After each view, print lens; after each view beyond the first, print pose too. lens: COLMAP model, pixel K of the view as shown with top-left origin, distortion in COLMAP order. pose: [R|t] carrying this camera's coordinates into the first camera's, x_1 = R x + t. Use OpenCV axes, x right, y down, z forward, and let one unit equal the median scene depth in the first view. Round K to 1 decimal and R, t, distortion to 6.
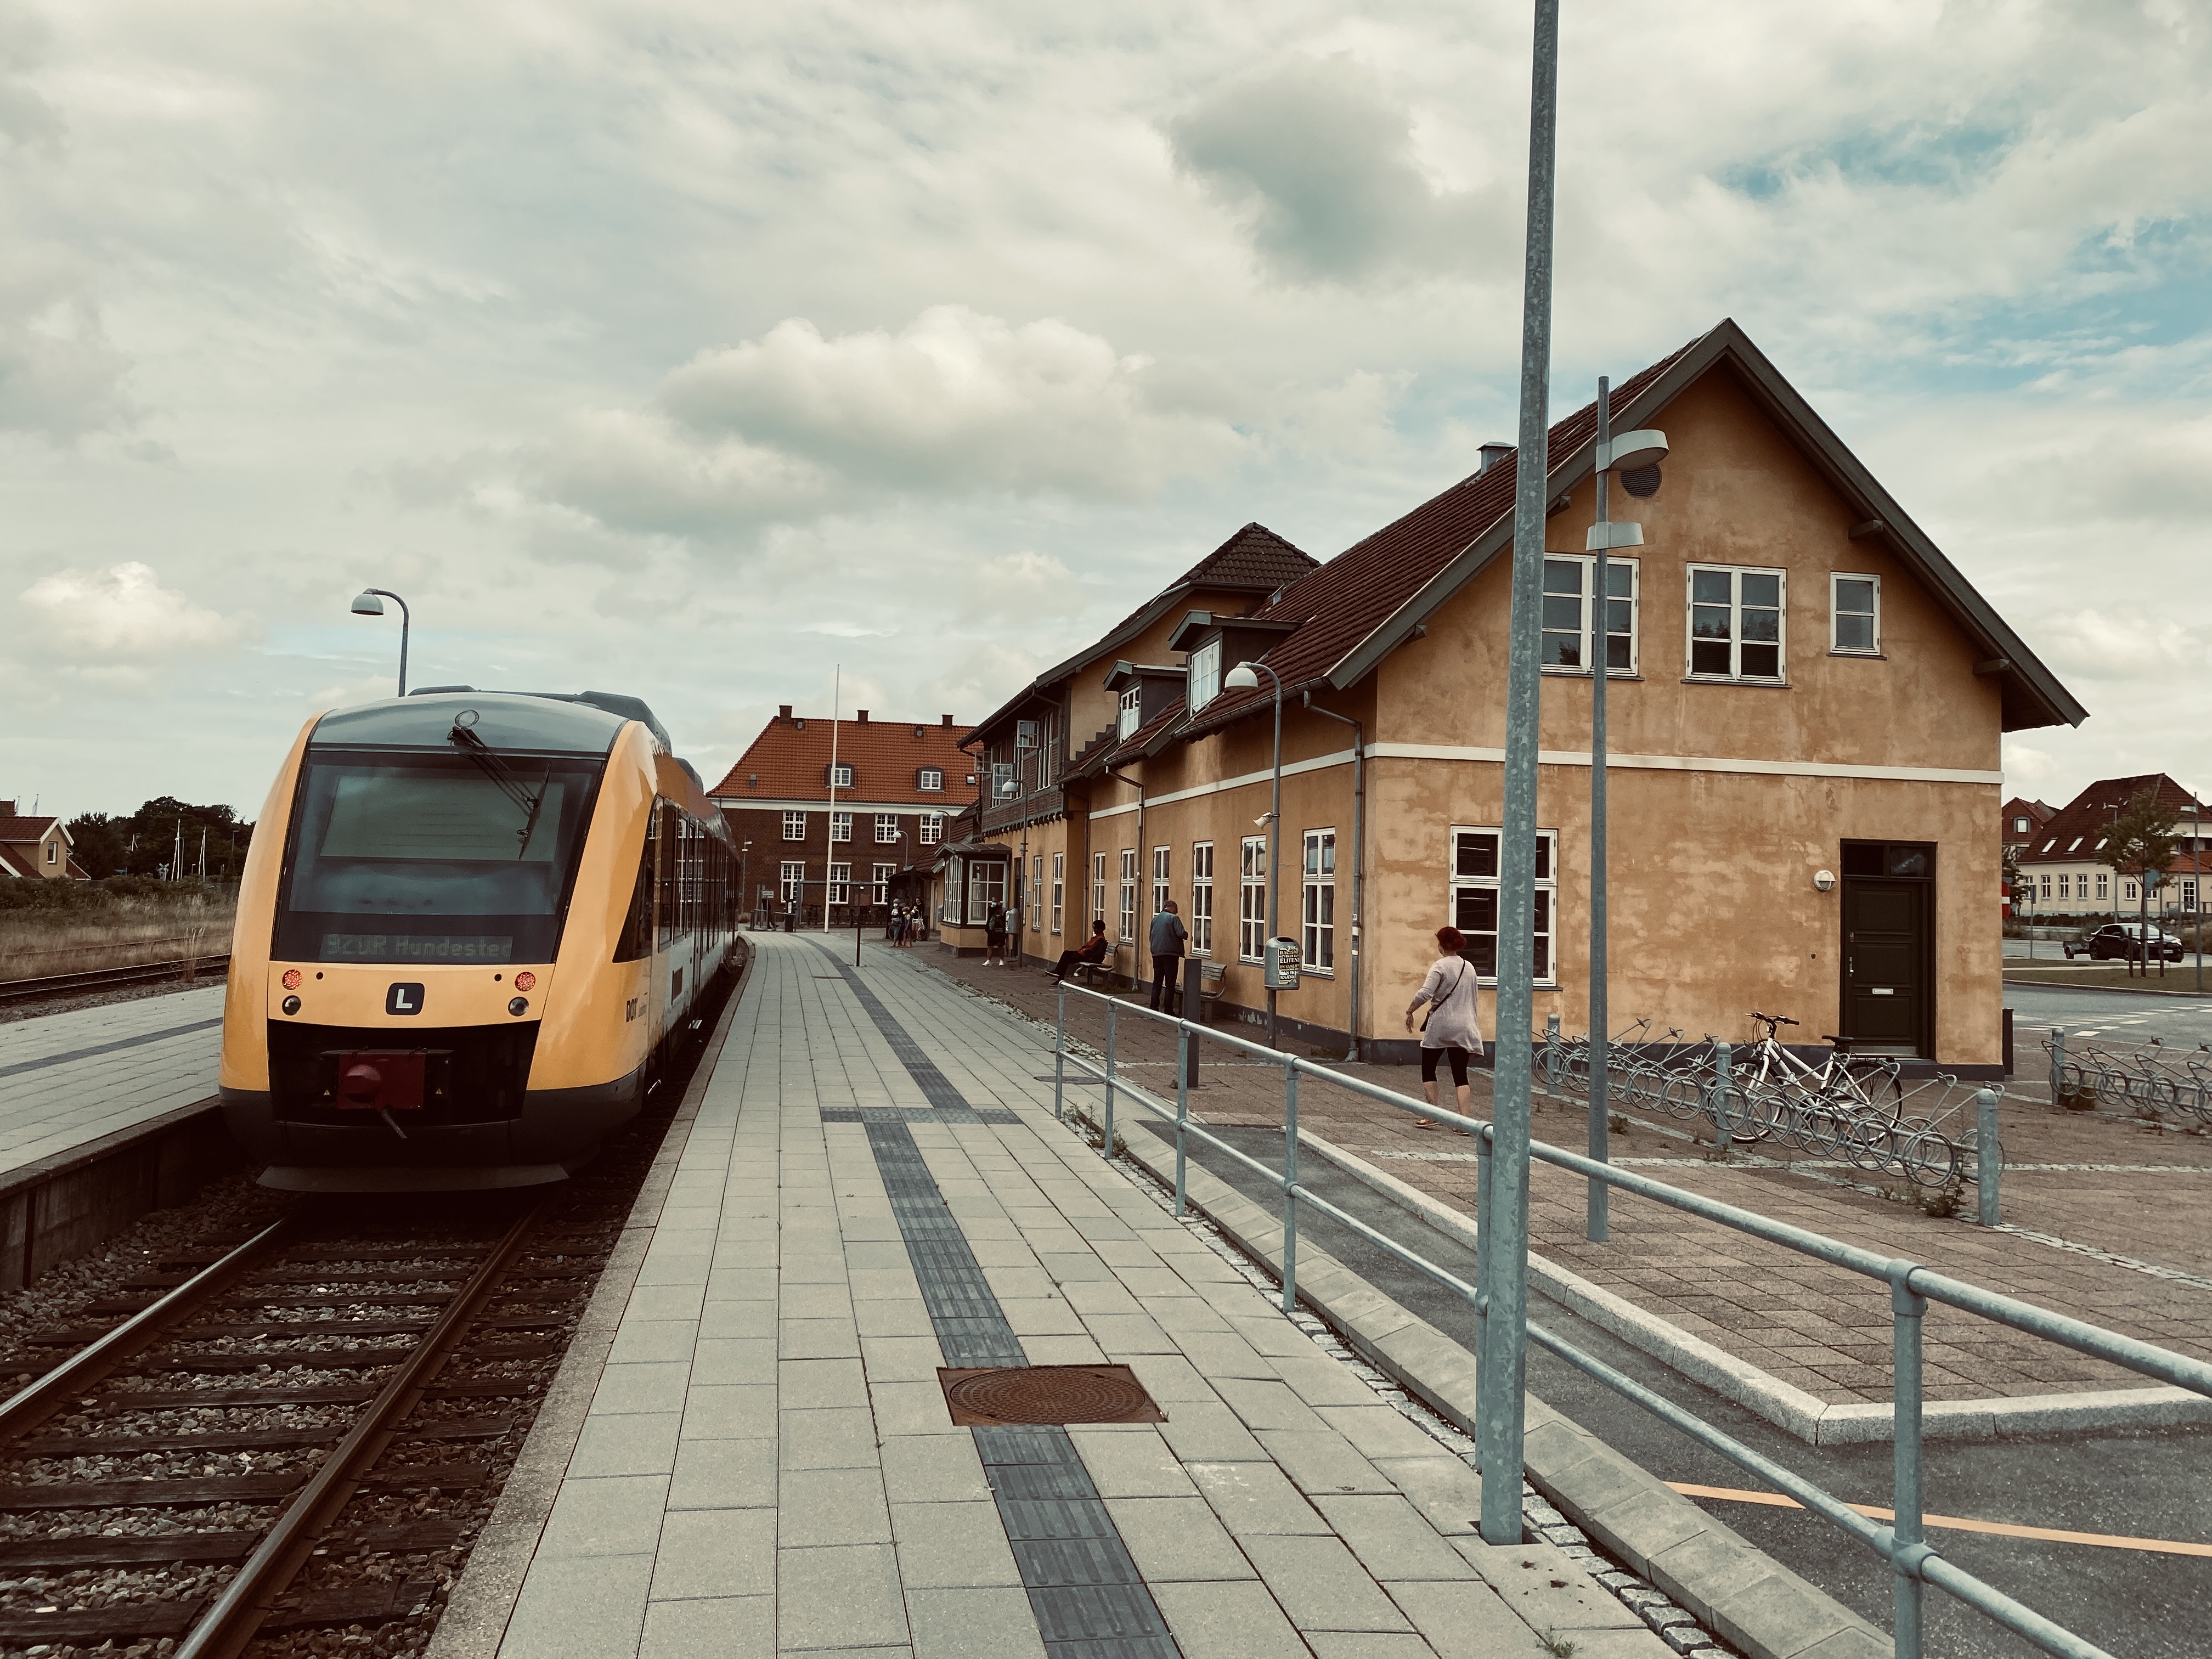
lens RADIAL K [[1714.6, 0, 1097.4], [0, 1714.6, 801.9], [0, 0, 1]] dist [0.111706, -0.249032]
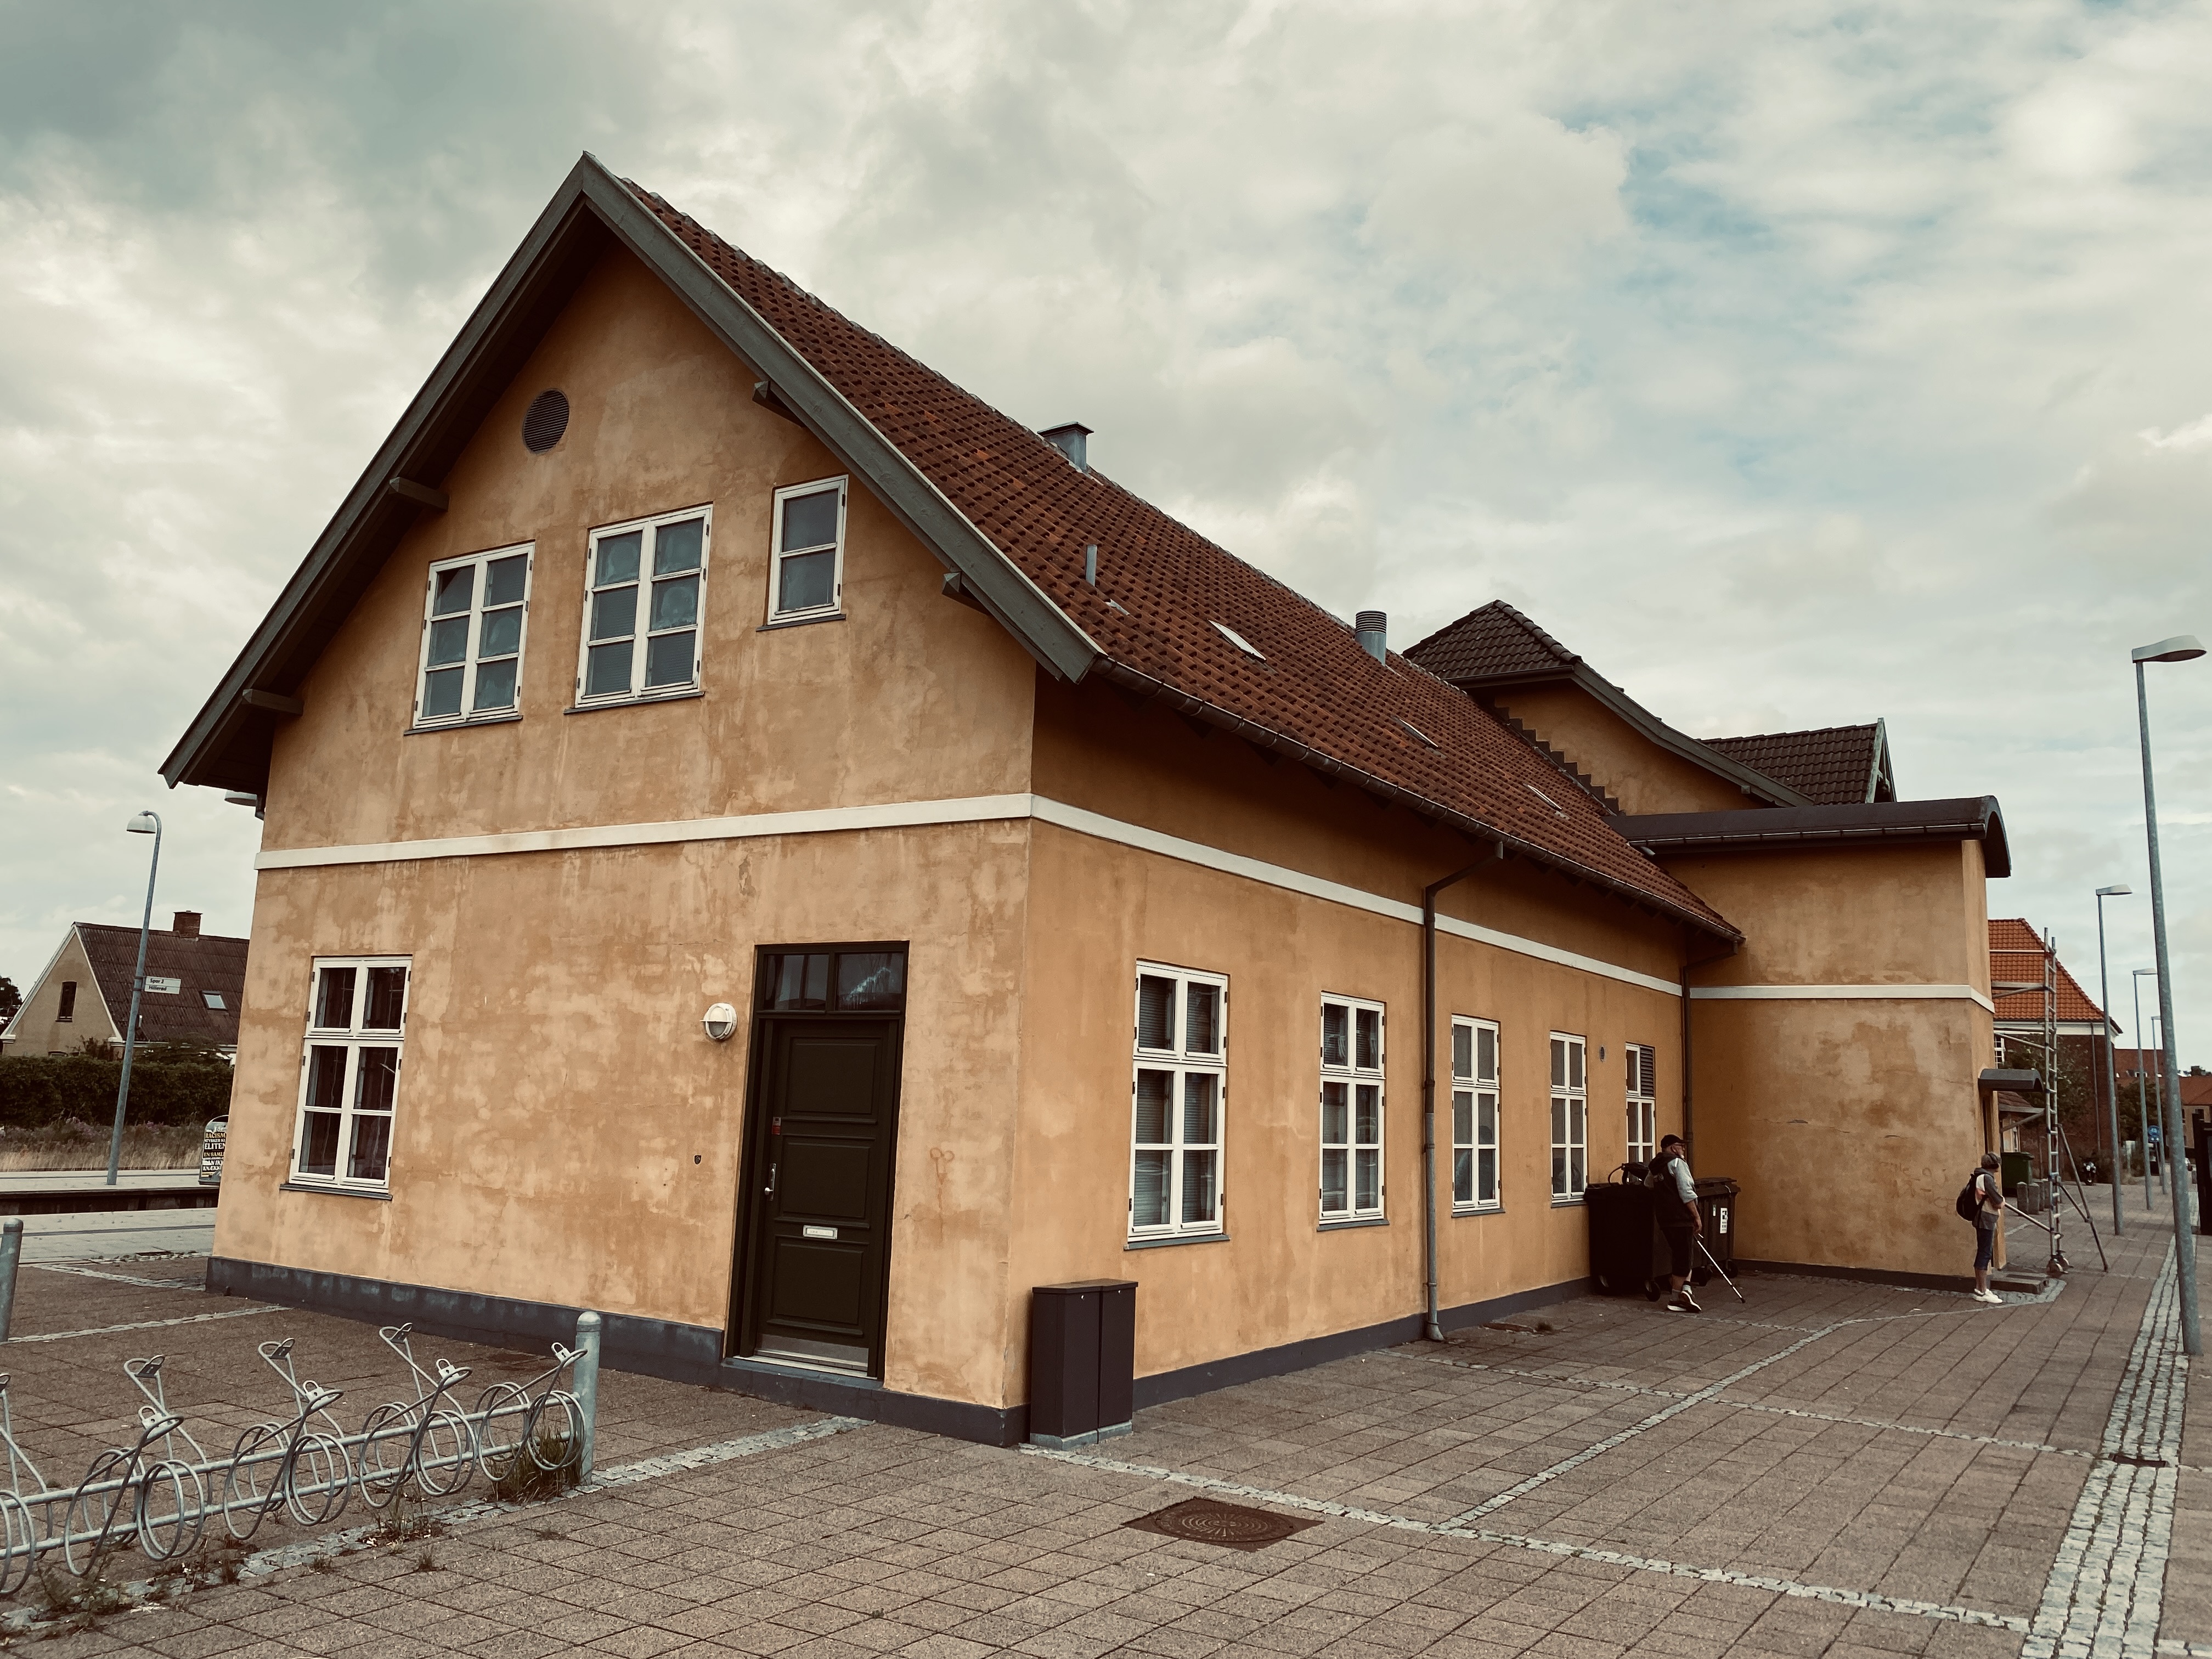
lens RADIAL K [[1714.6, 0, 1097.4], [0, 1714.6, 801.9], [0, 0, 1]] dist [0.111706, -0.249032]
pose [[0.705866, -0.119006, -0.698277, 0.908340], [0.019628, 0.988694, -0.148659, 0.060727], [0.708073, 0.091227, 0.700222, 0.691778]]
